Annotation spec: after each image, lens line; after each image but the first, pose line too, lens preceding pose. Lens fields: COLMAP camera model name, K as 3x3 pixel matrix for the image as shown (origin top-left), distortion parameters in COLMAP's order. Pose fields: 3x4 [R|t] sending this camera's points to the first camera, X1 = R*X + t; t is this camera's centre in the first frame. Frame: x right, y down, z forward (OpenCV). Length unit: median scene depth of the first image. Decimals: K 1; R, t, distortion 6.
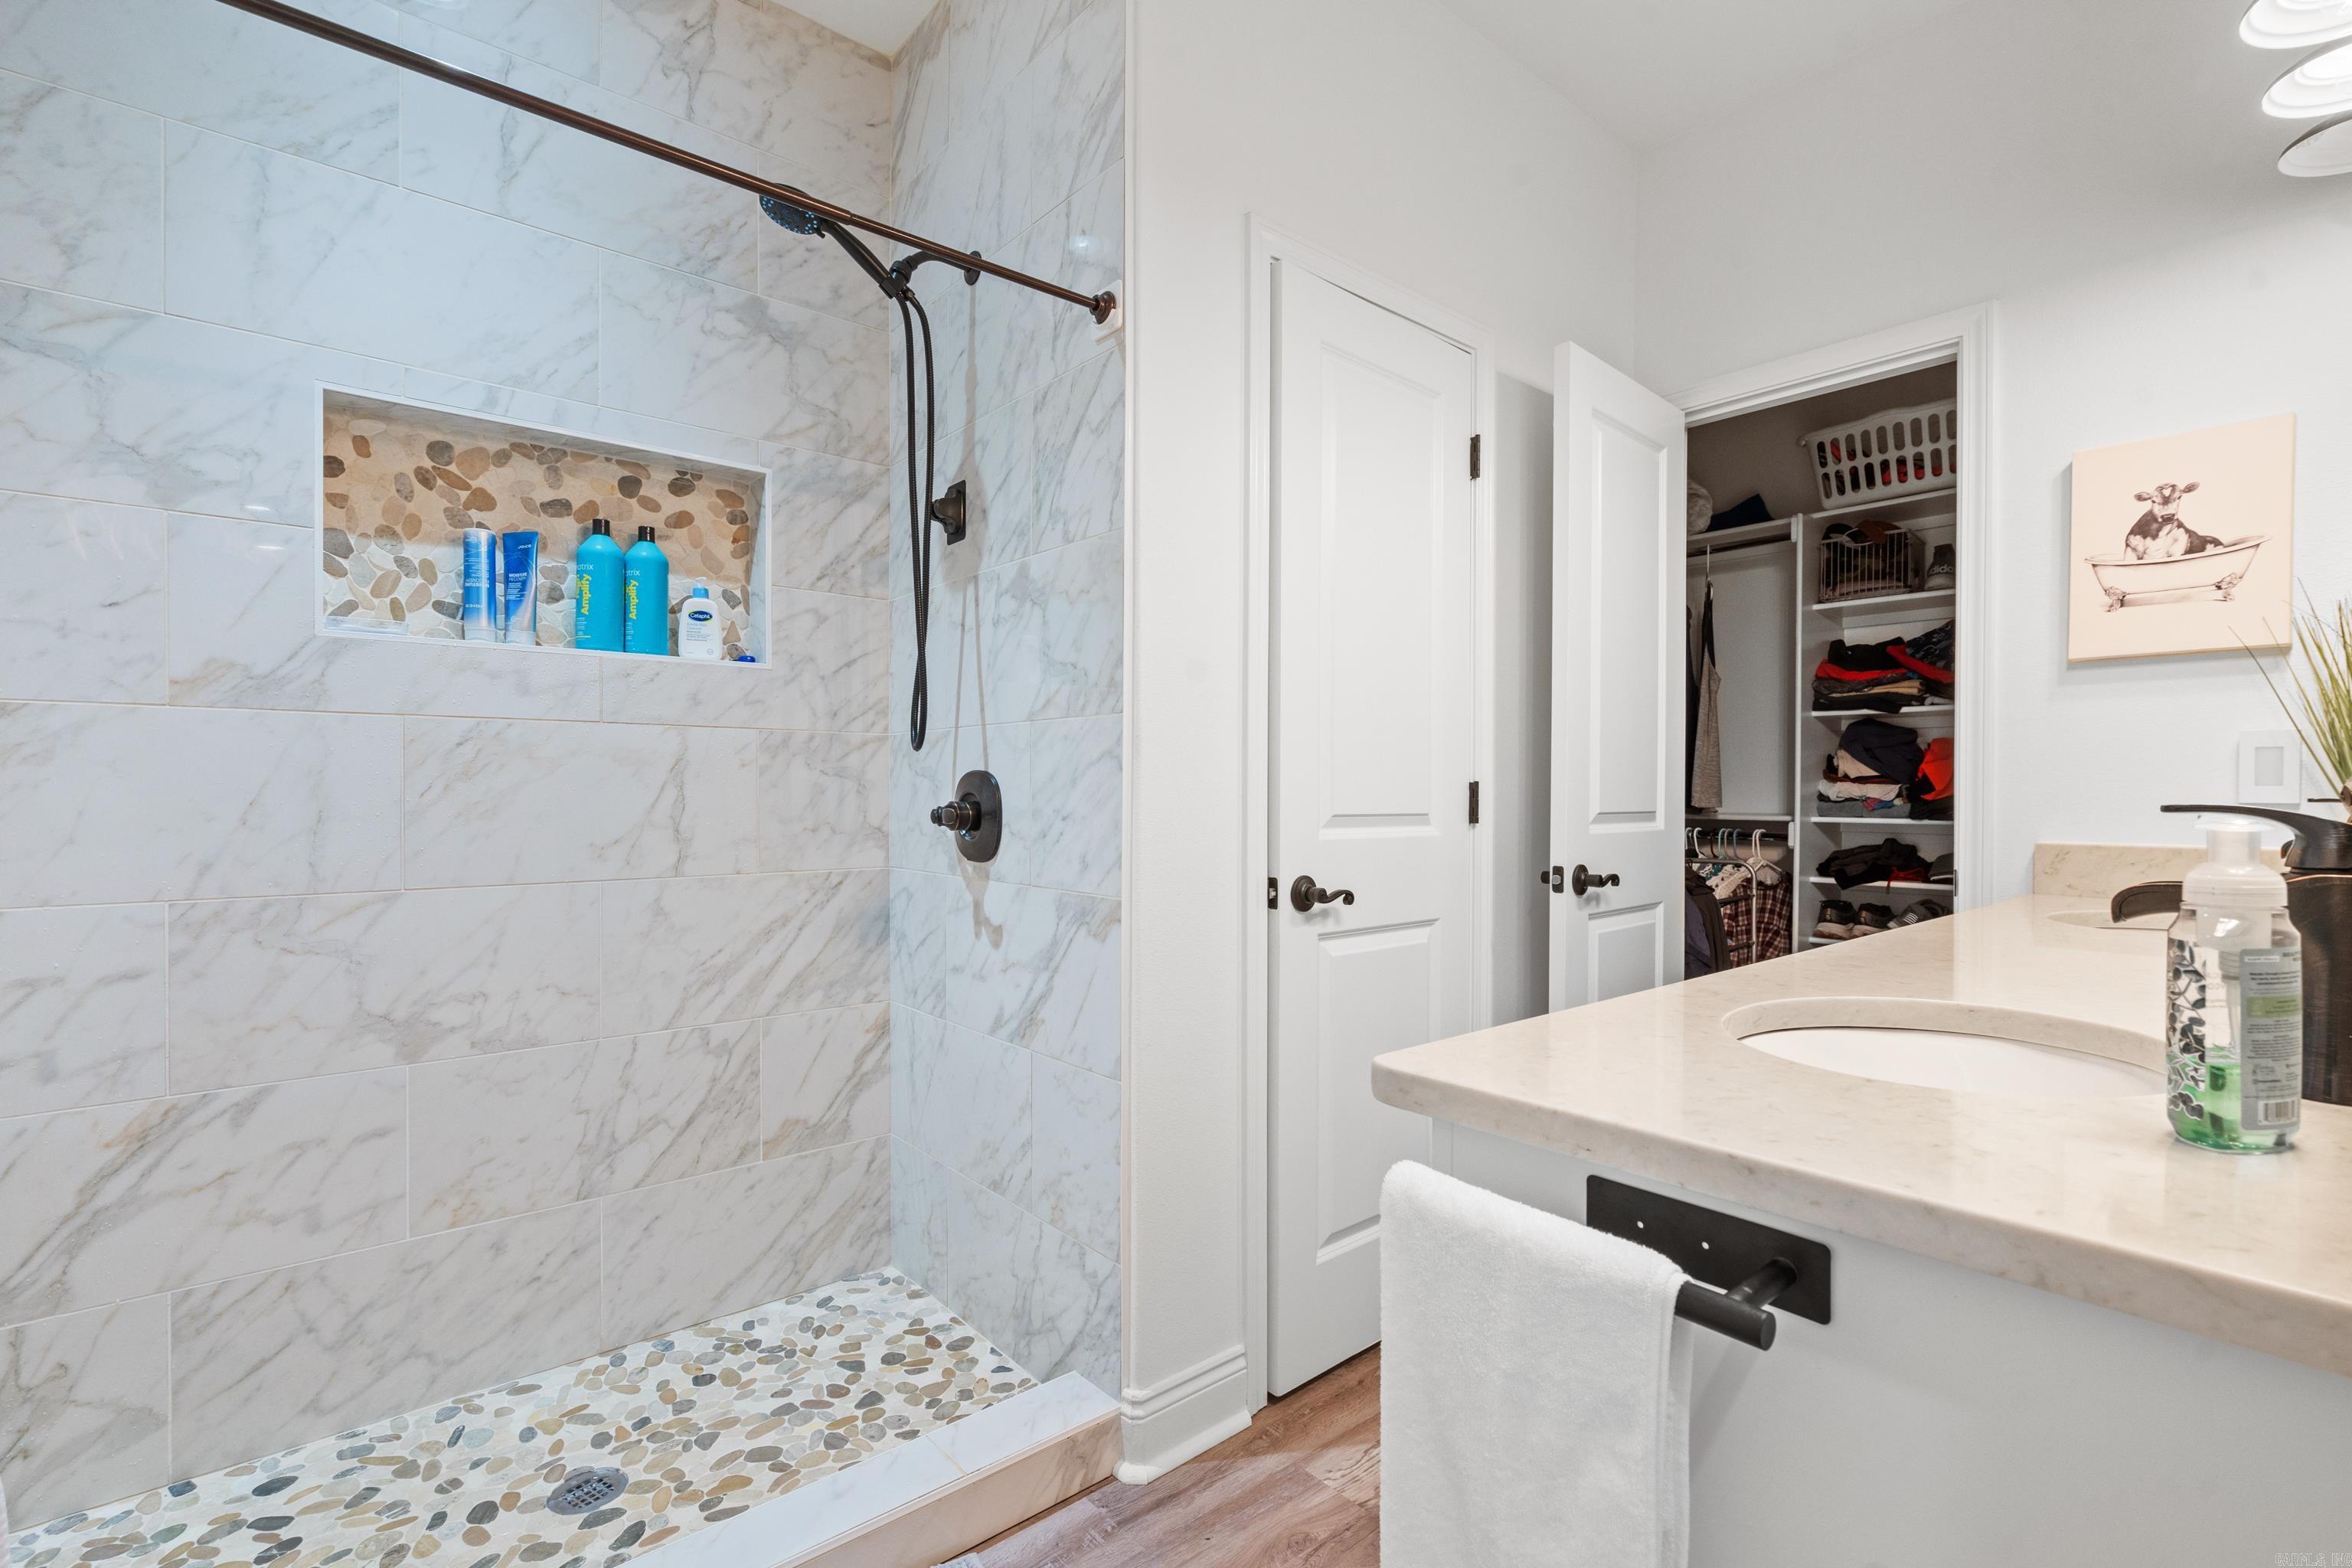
lens RADIAL K [[1075.0, 0, 1167.9], [0, 1075.0, 794.7], [0, 0, 1]] dist [-0.000149, 0.000573]
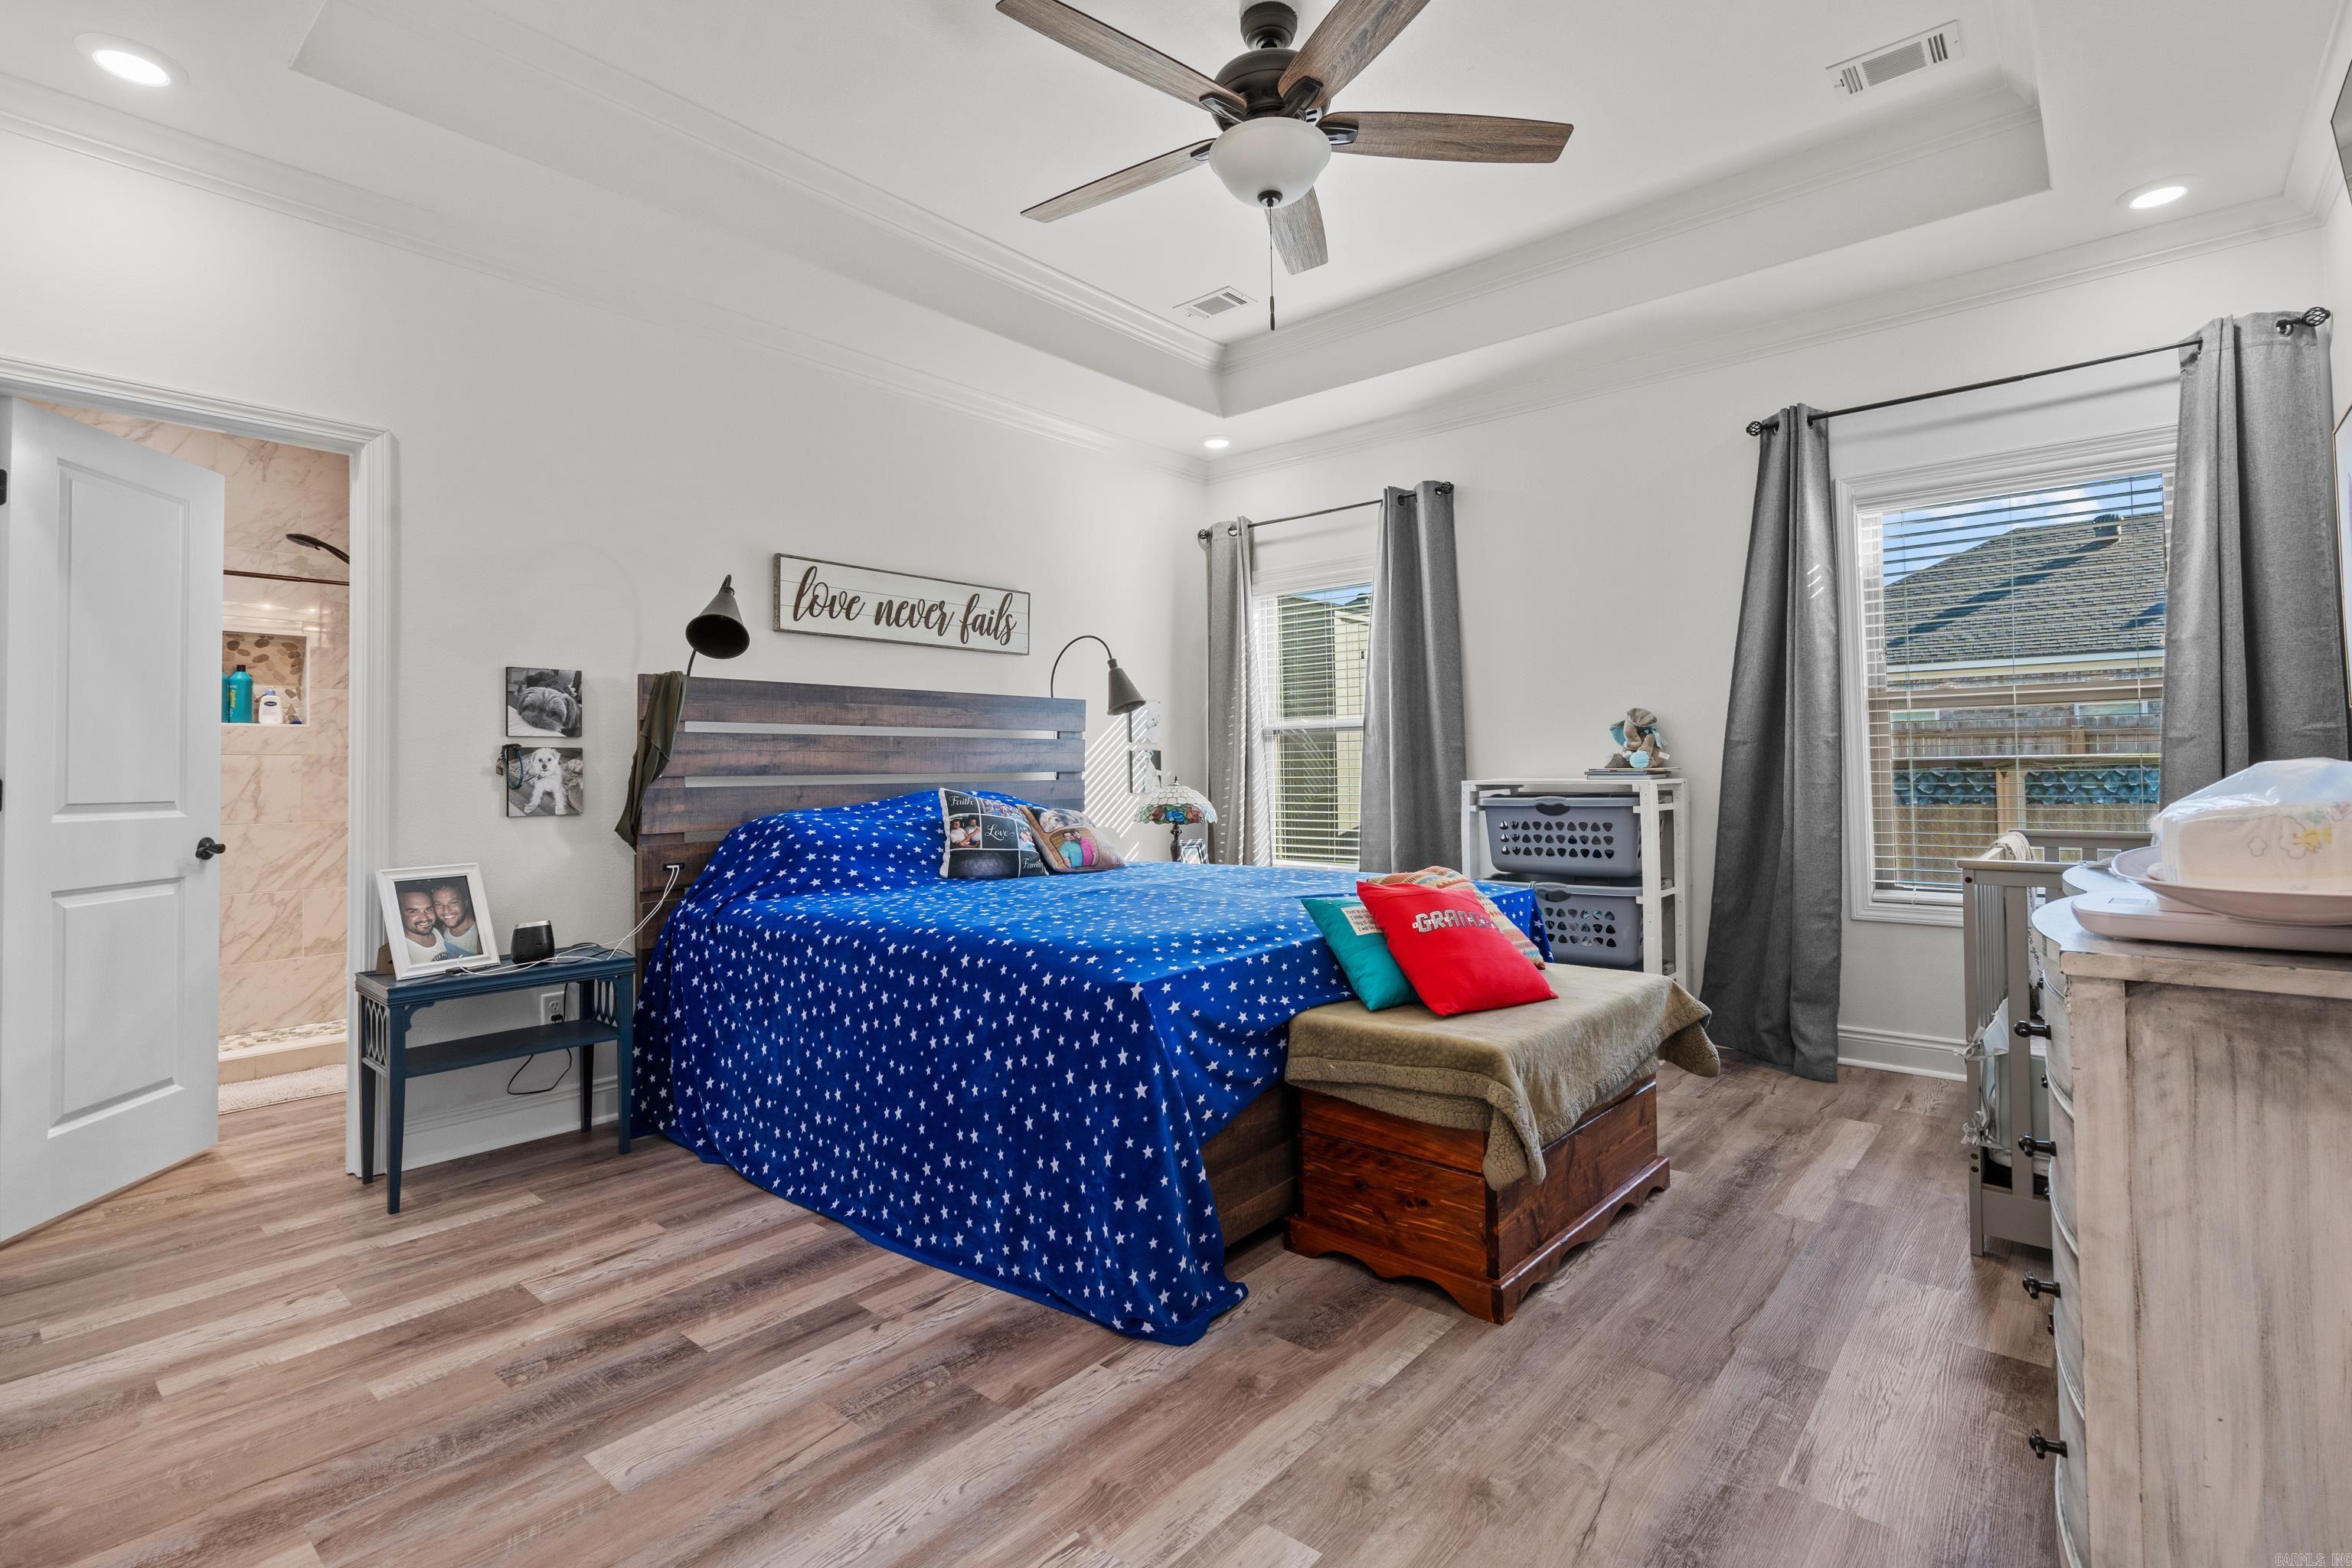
lens RADIAL K [[1091.6, 0, 1175.9], [0, 1091.6, 746.2], [0, 0, 1]] dist [-0.000885, 0.000077]
pose [[0.985656, -0.013244, 0.168245, 0.971030], [0.018225, 0.999439, -0.028095, 0.014732], [-0.167779, 0.030758, 0.985345, -1.439326]]
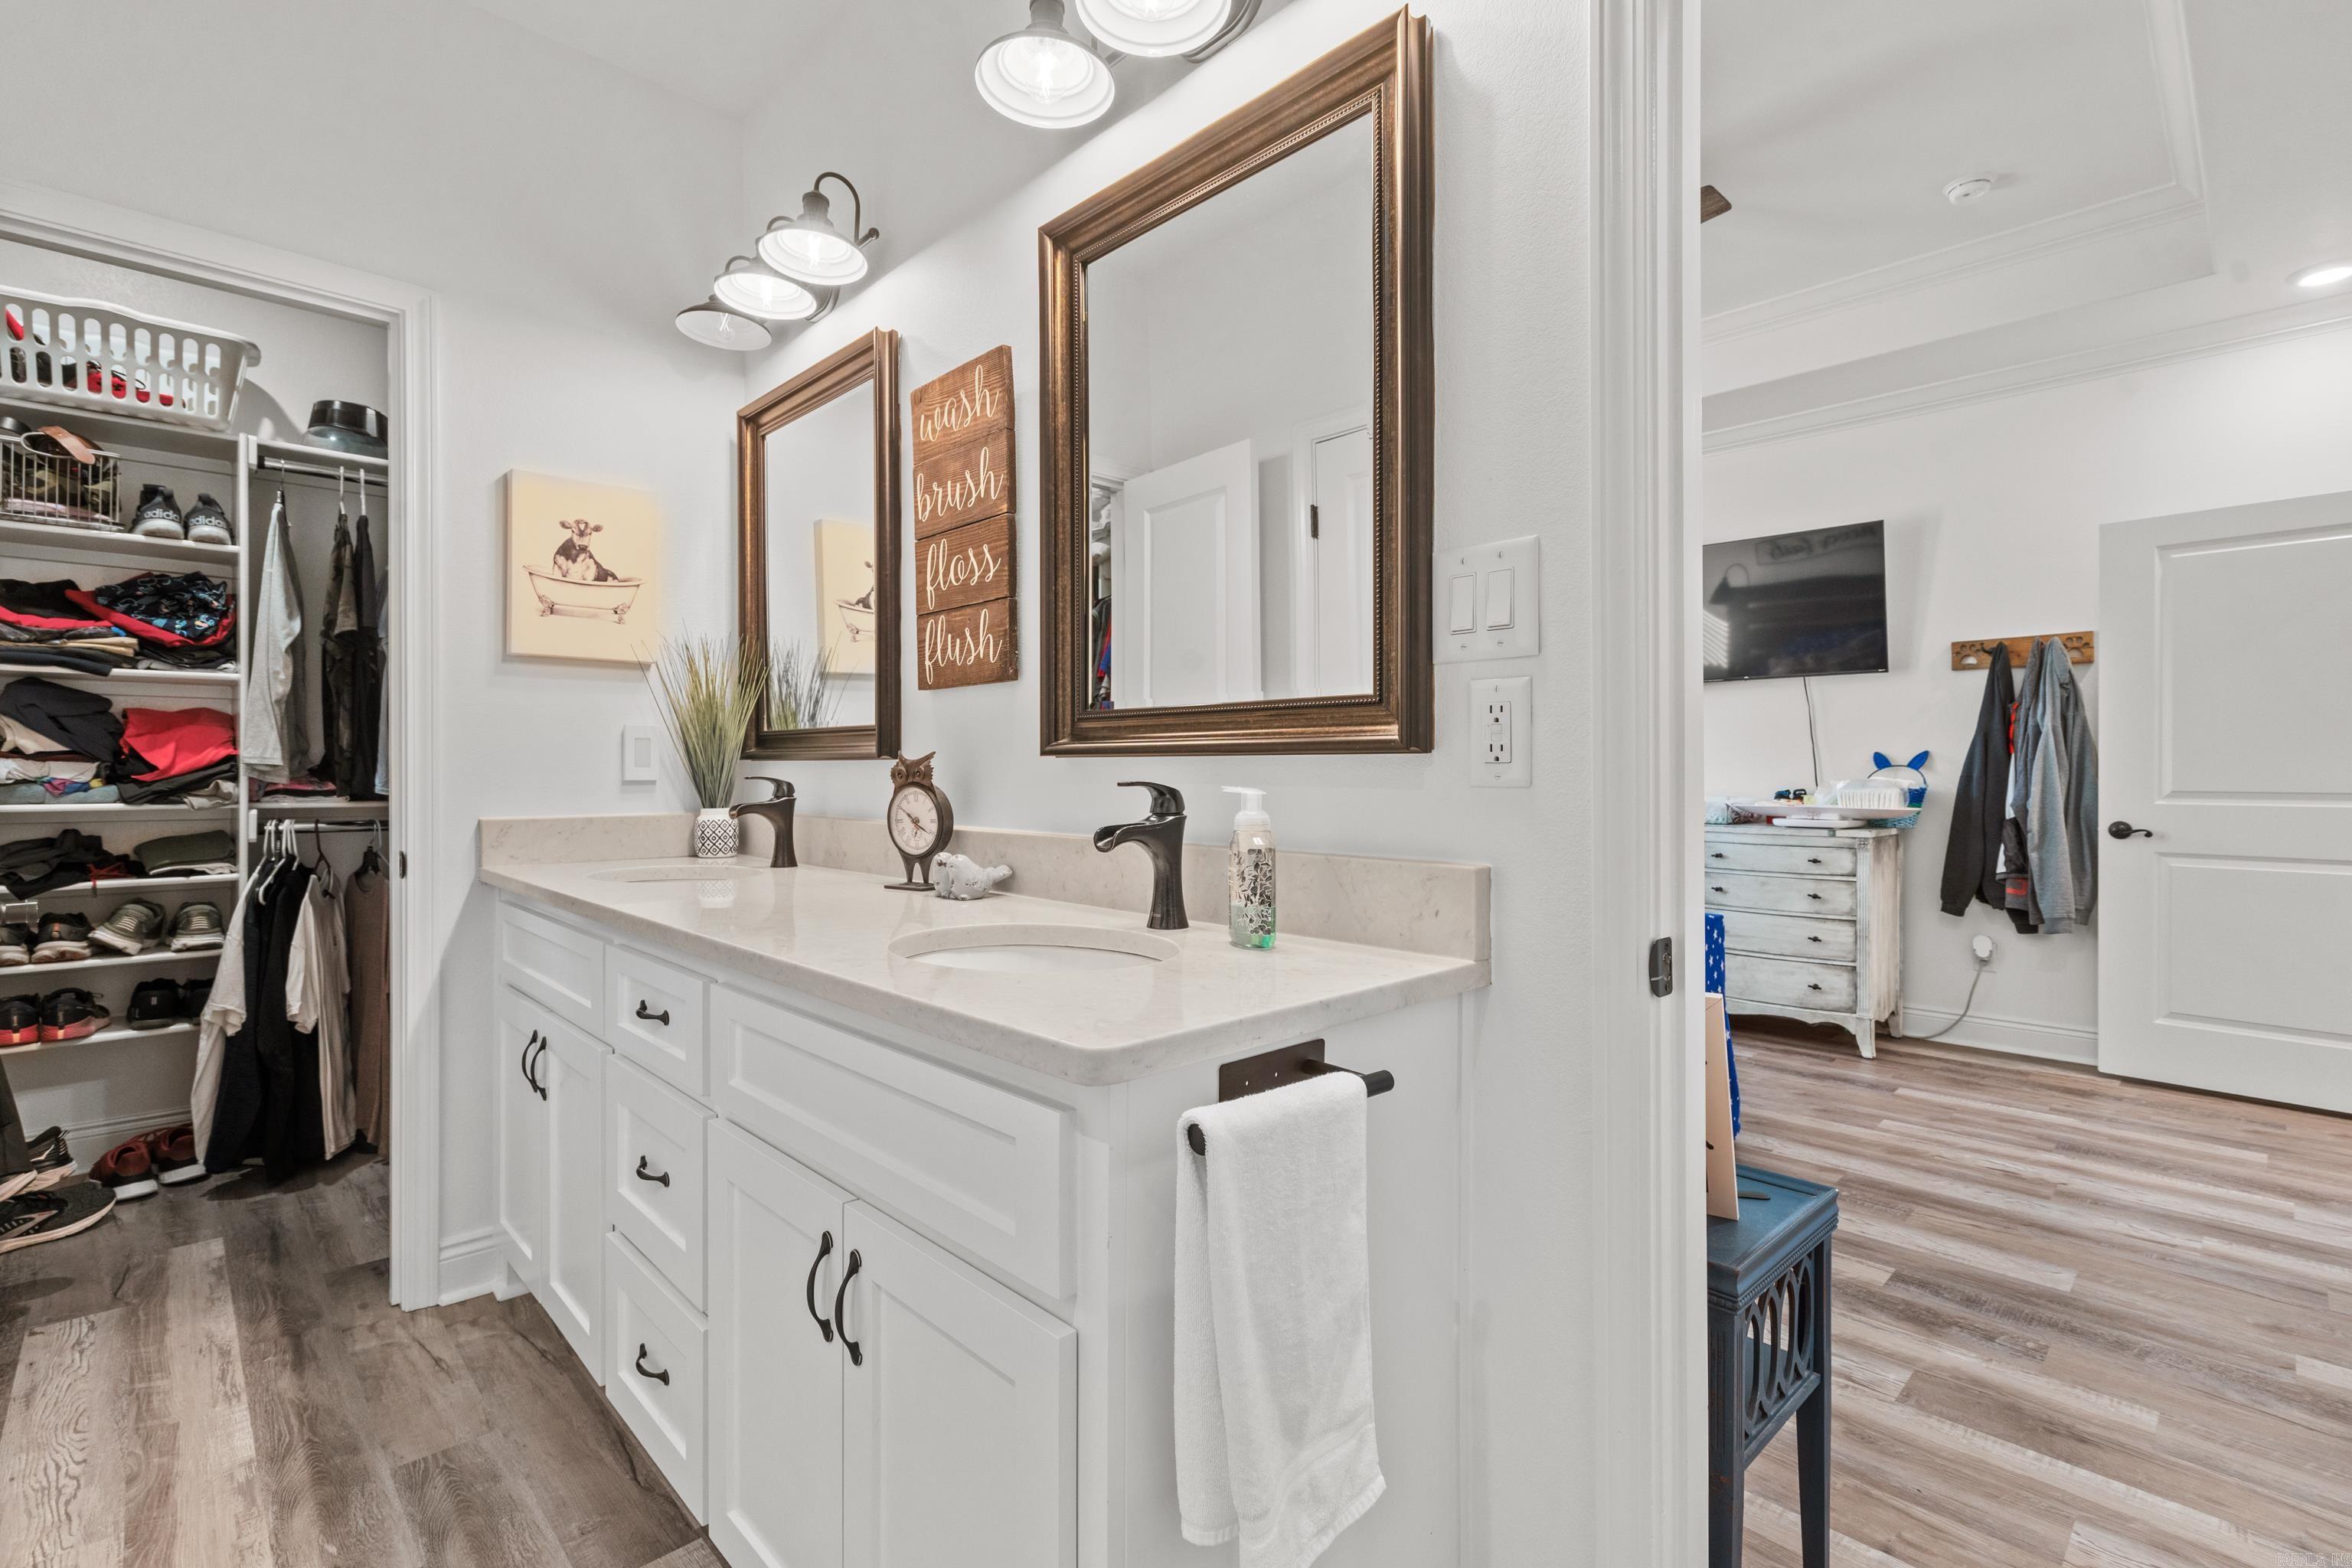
lens RADIAL K [[1069.4, 0, 1166.9], [0, 1069.4, 771.7], [0, 0, 1]] dist [-0.001627, 0.000625]
pose [[-0.069289, -0.000950, 0.997596, -0.323158], [0.002468, 0.999996, 0.001124, -0.002267], [-0.997594, 0.002540, -0.069286, 0.412380]]
